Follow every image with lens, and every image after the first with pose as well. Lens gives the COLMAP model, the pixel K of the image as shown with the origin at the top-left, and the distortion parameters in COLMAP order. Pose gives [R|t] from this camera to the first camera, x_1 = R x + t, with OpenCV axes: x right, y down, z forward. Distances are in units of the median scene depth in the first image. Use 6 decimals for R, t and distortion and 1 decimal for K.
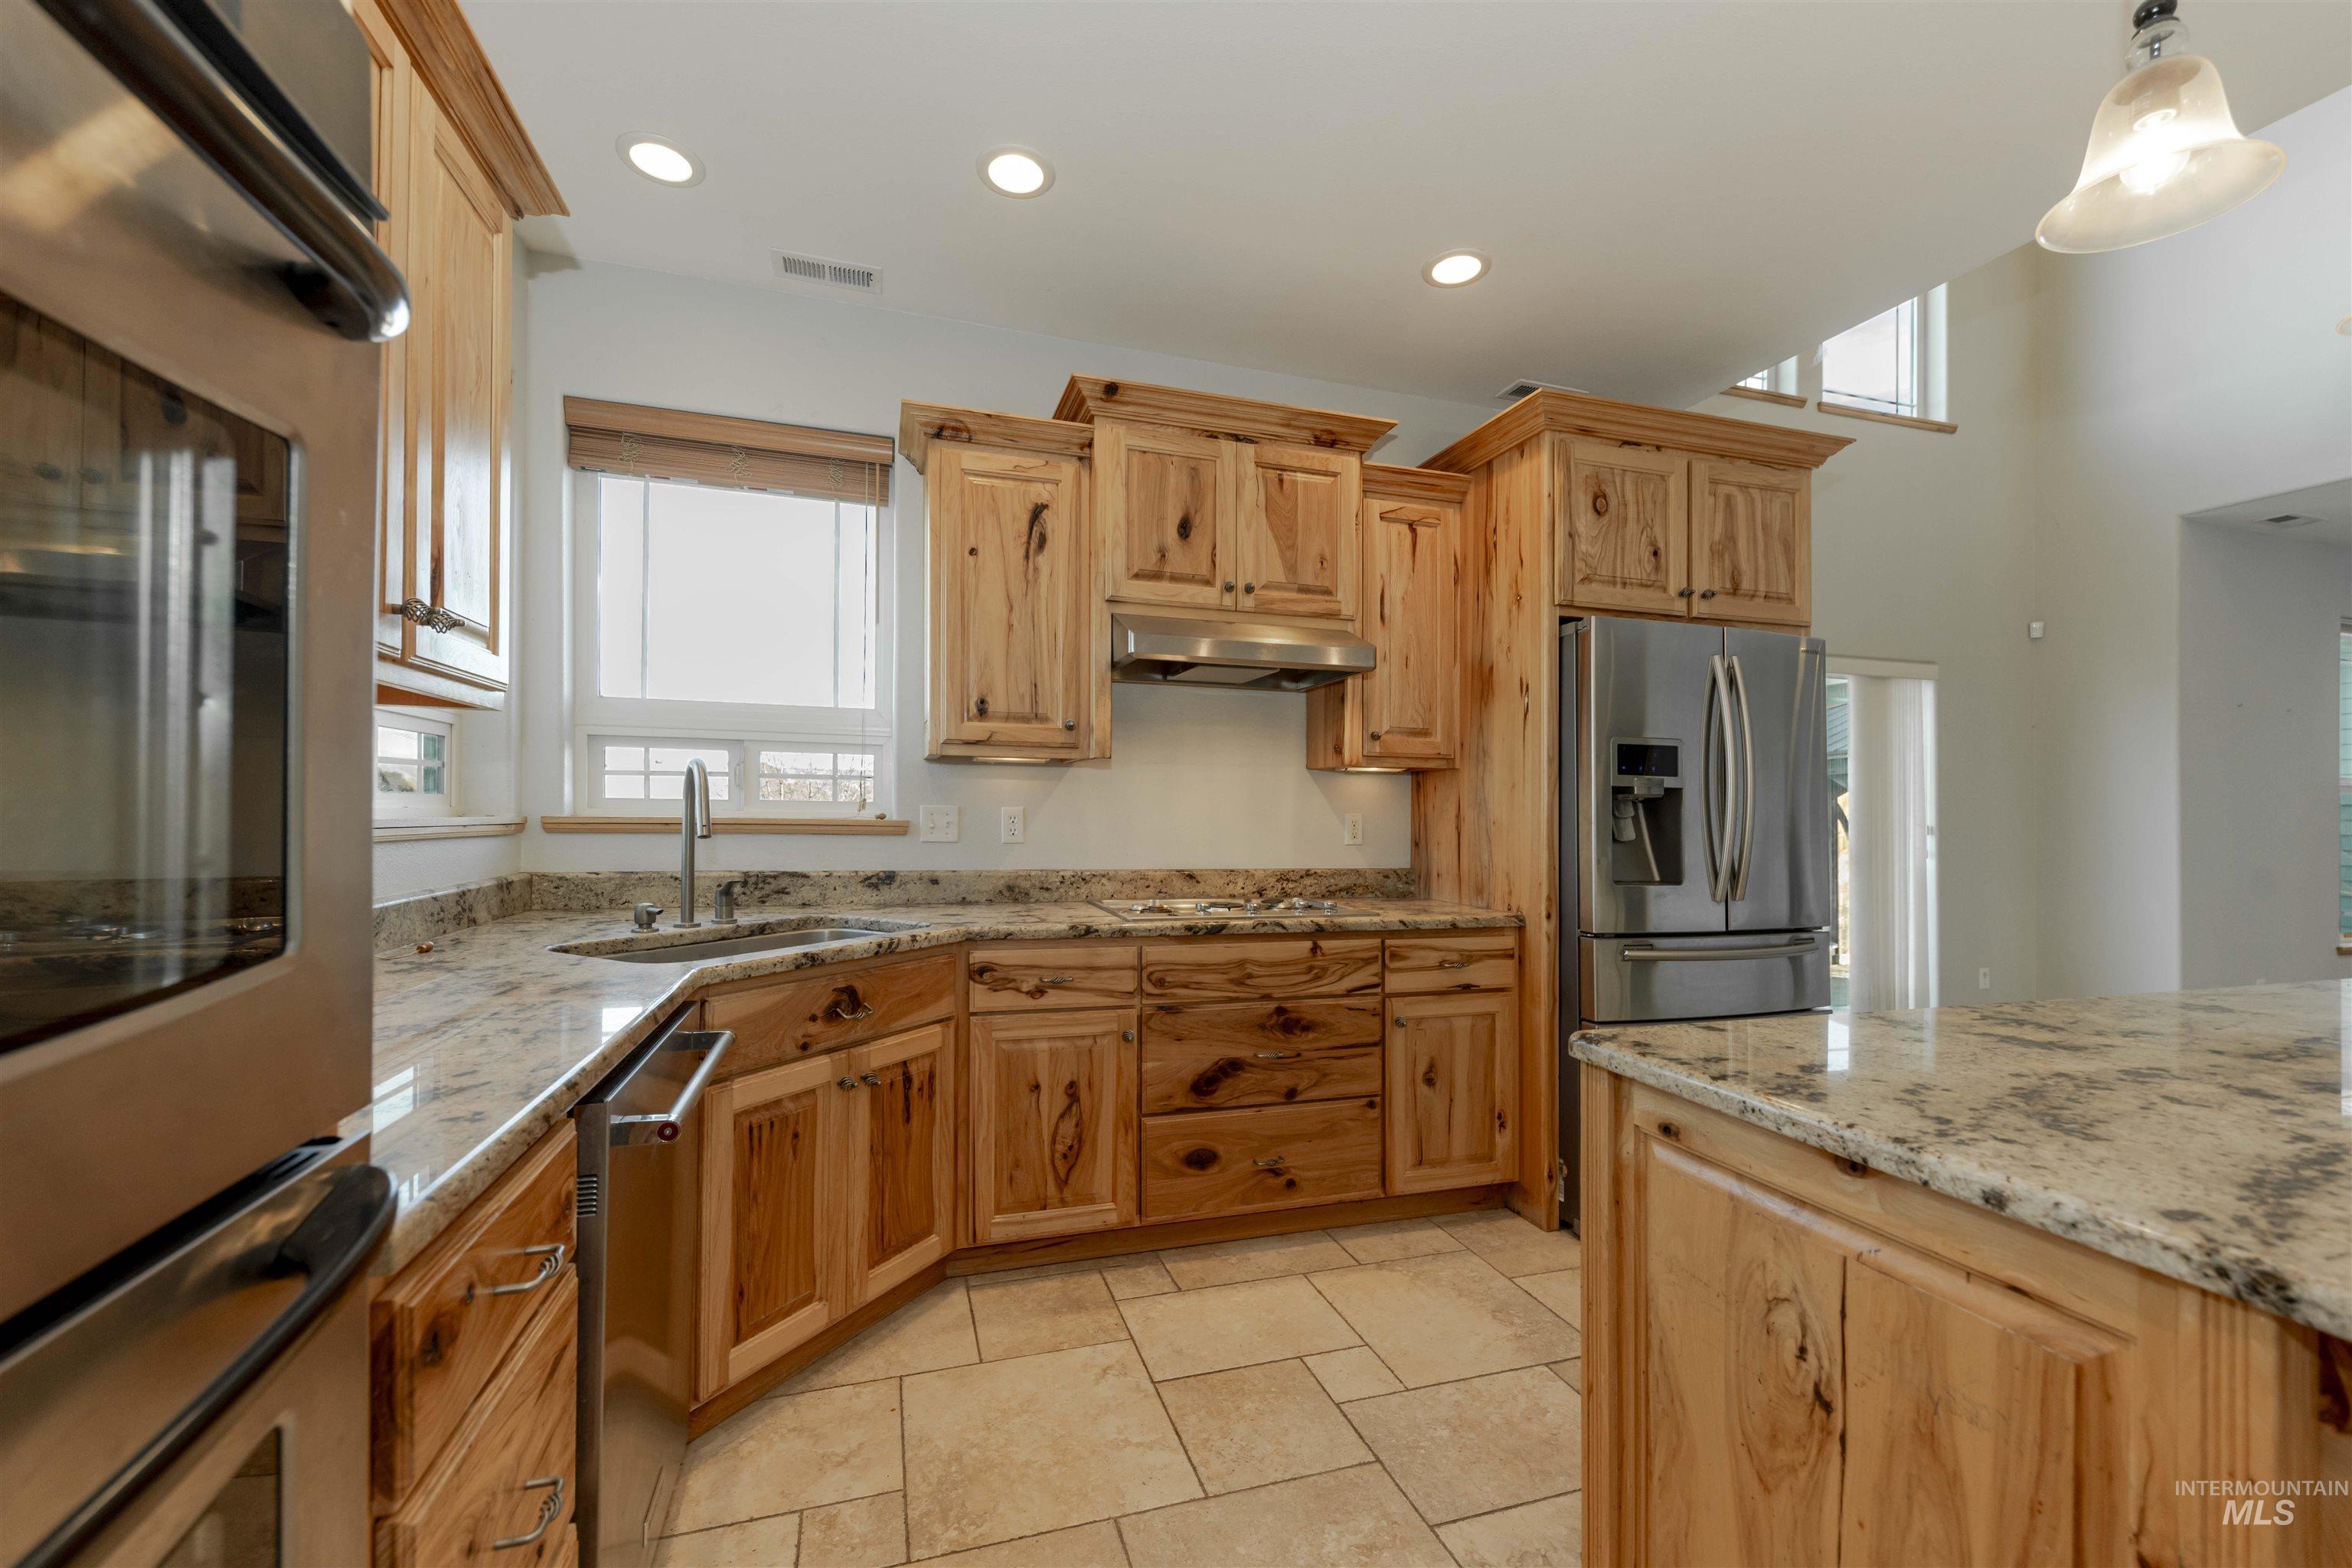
lens RADIAL K [[1107.7, 0, 878.8], [0, 1107.7, 812.0], [0, 0, 1]] dist [0.009952, -0.001938]
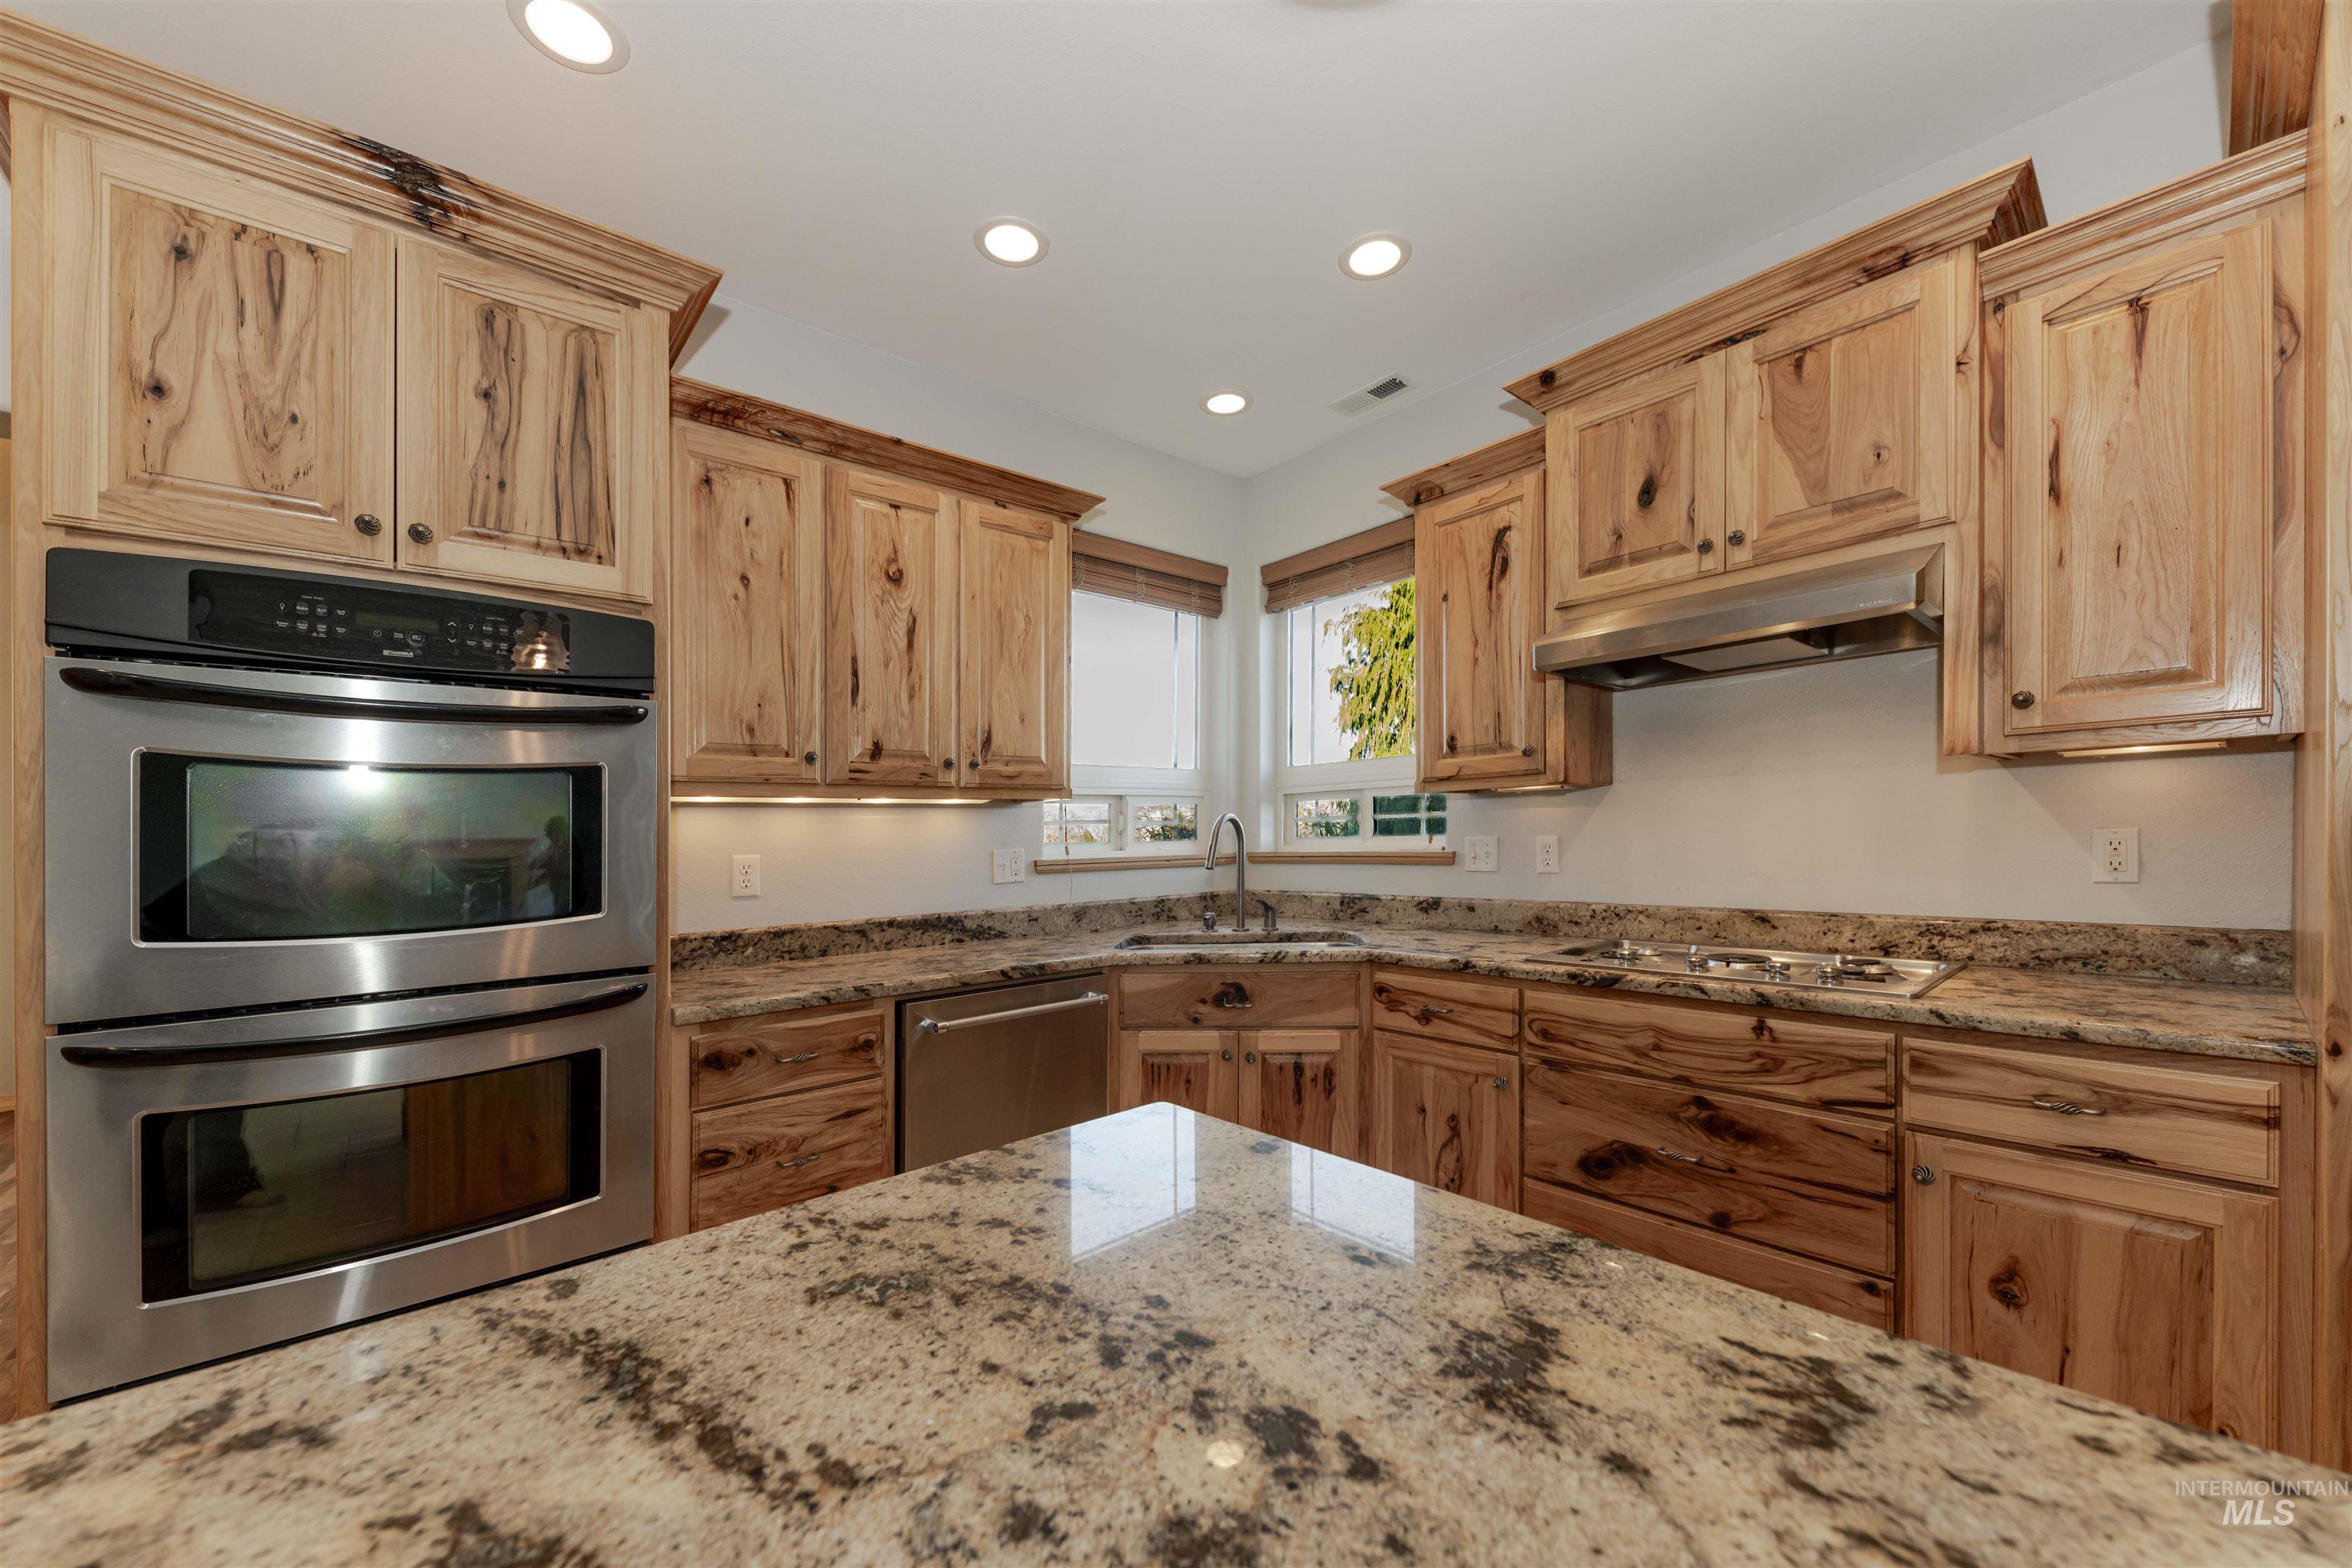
lens RADIAL K [[877.5, 0, 1170.1], [0, 877.5, 836.2], [0, 0, 1]] dist [0.013123, -0.005342]
pose [[0.402500, -0.026365, -0.915040, 0.743608], [0.030127, 0.999425, -0.015545, -0.002660], [0.914924, -0.021311, 0.403063, 0.419393]]
